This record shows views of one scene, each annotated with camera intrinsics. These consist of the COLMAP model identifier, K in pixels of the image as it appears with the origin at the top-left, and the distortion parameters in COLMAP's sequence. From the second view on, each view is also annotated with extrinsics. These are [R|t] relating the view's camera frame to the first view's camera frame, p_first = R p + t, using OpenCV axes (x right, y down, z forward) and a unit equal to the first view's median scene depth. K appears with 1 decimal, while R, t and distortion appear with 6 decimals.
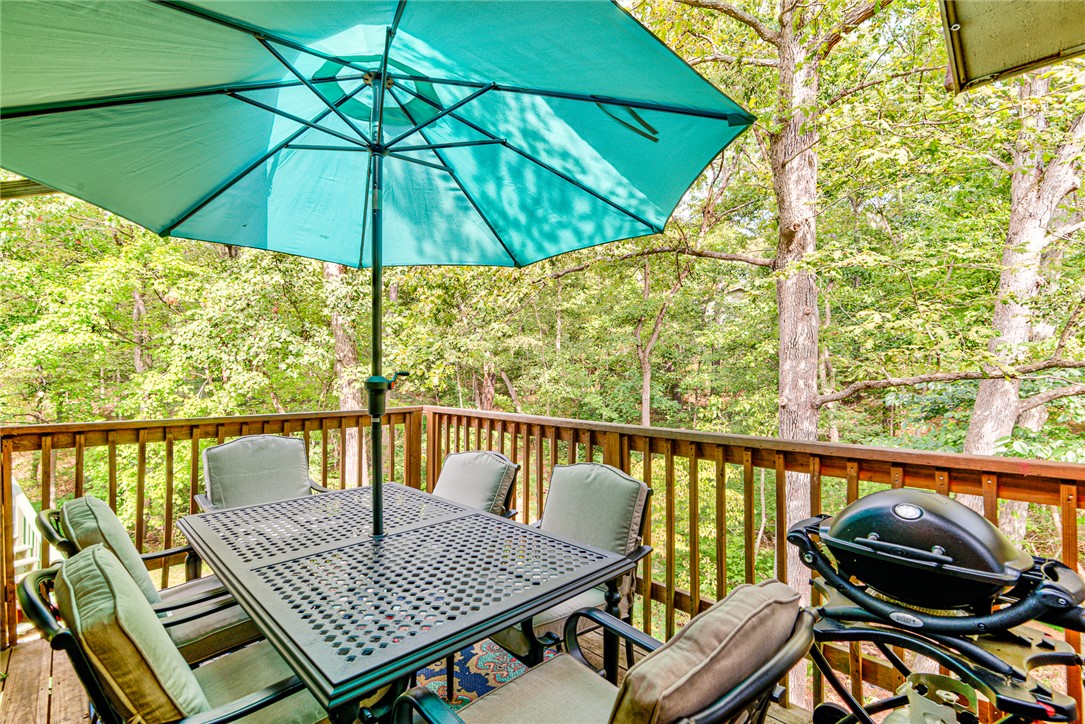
lens RADIAL K [[496.9, 0, 542.5], [0, 496.9, 362.0], [0, 0, 1]] dist [-0.000663, -0.000294]
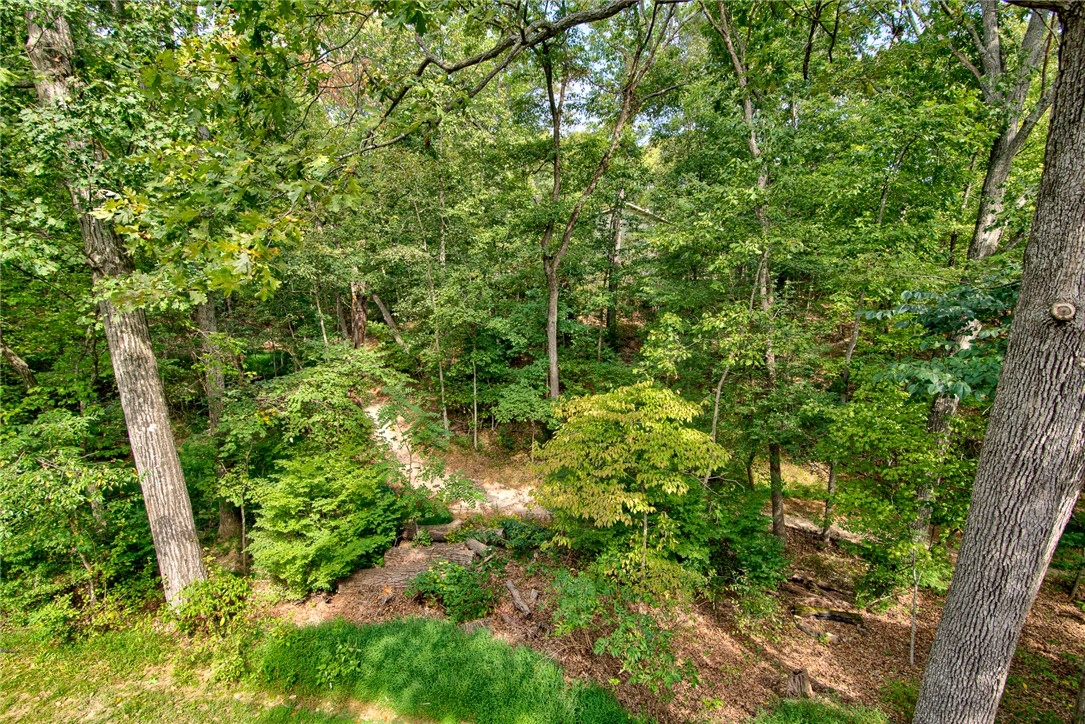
lens RADIAL K [[496.9, 0, 542.5], [0, 496.9, 362.0], [0, 0, 1]] dist [-0.000663, -0.000294]
pose [[0.967734, -0.049096, 0.247144, -0.026401], [0.011539, 0.988440, 0.151174, 0.012001], [-0.251709, -0.143444, 0.957114, 0.155418]]
